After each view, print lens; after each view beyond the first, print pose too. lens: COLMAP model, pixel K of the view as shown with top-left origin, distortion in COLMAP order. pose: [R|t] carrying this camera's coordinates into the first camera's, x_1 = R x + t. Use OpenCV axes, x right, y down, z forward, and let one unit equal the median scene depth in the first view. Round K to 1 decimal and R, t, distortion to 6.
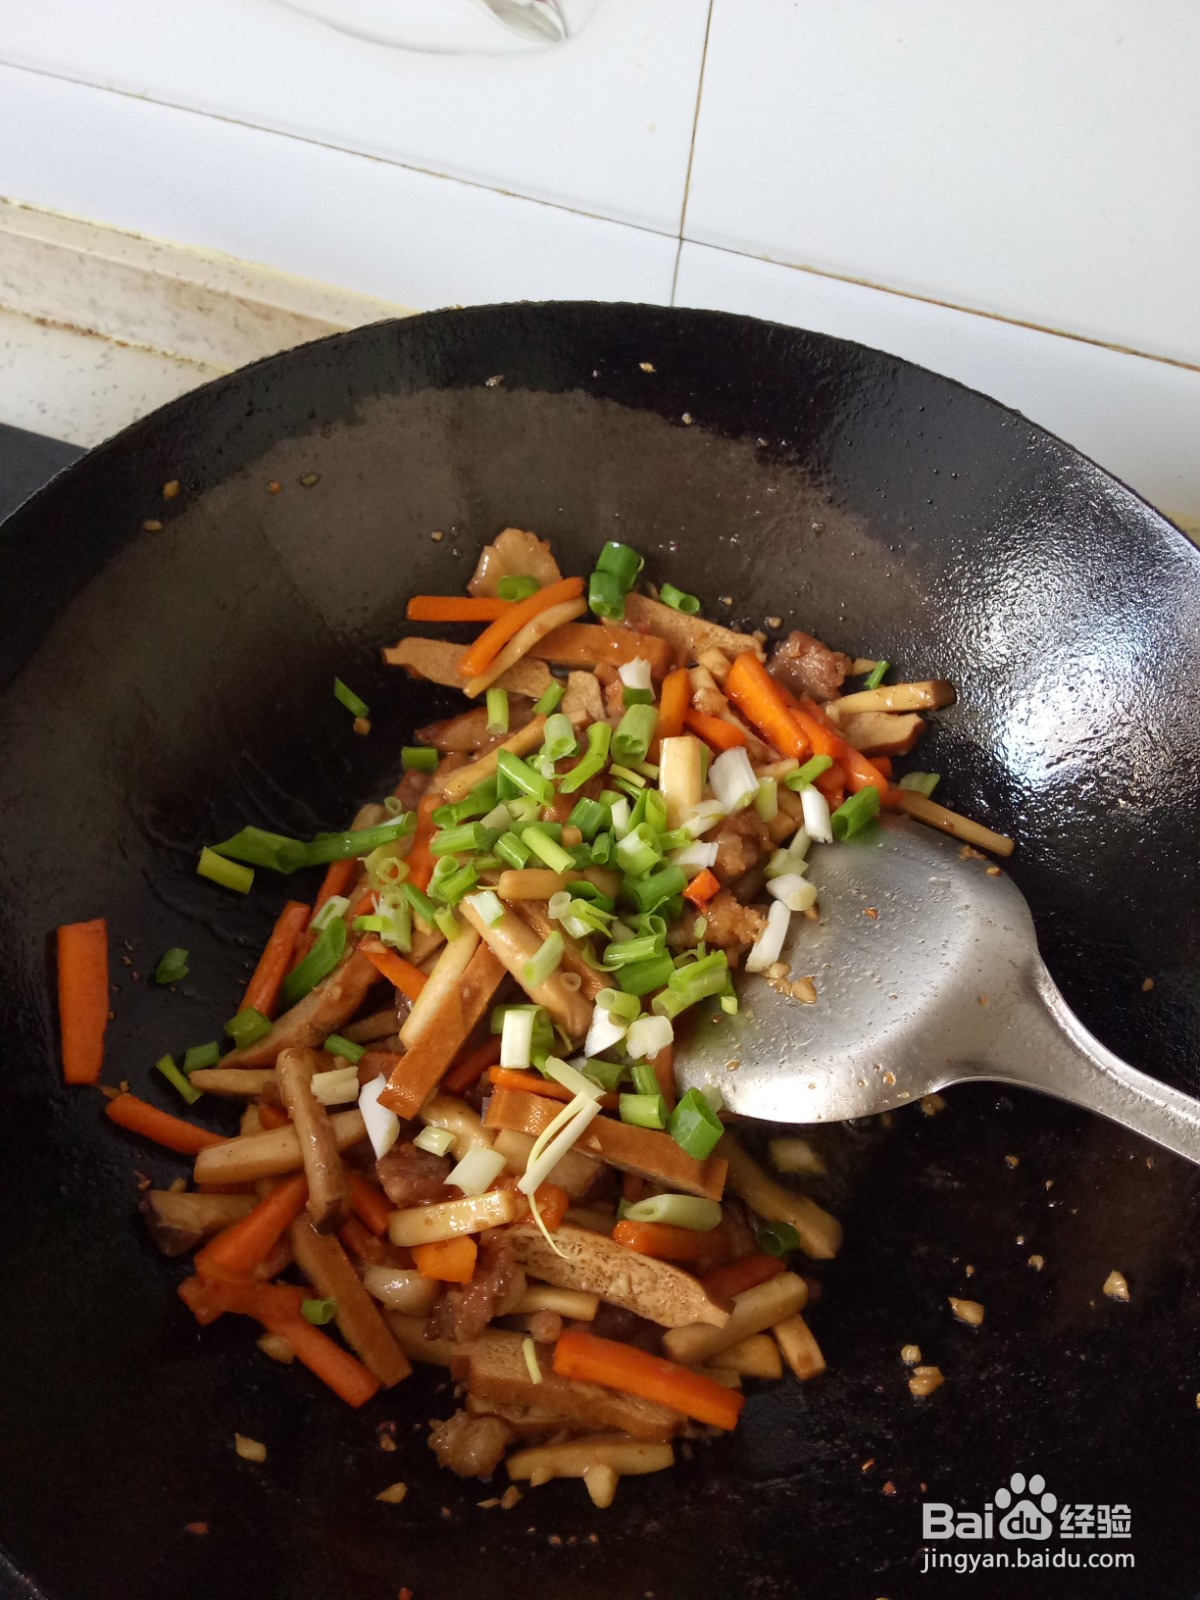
lens RADIAL K [[1137.2, 0, 600.0], [0, 1137.2, 800.0], [0, 0, 1]] dist [-0.033441, -0.044345]
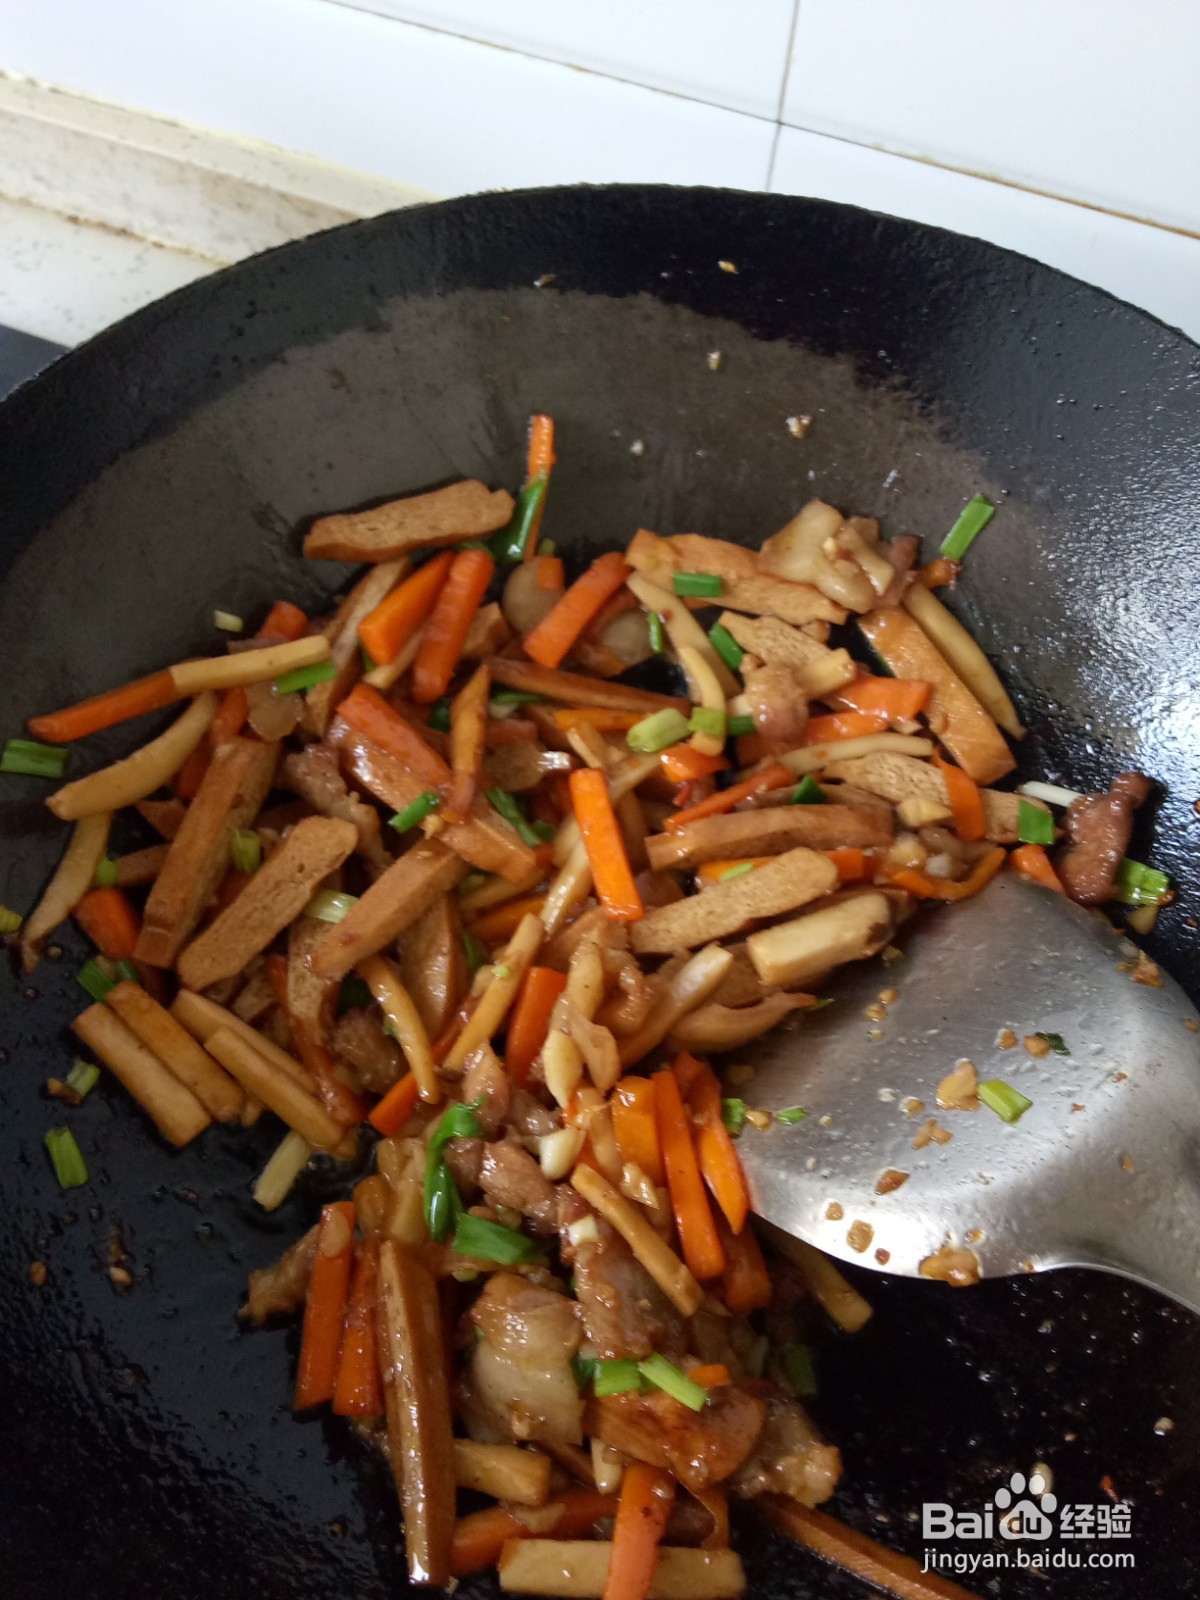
lens RADIAL K [[1182.0, 0, 592.0], [0, 1182.0, 828.0], [0, 0, 1]] dist [-0.040721, -0.023802]
pose [[0.996972, 0.041143, -0.065981, 0.015468], [-0.036531, 0.996903, 0.069647, -0.025255], [0.068642, -0.067026, 0.995387, 0.103080]]
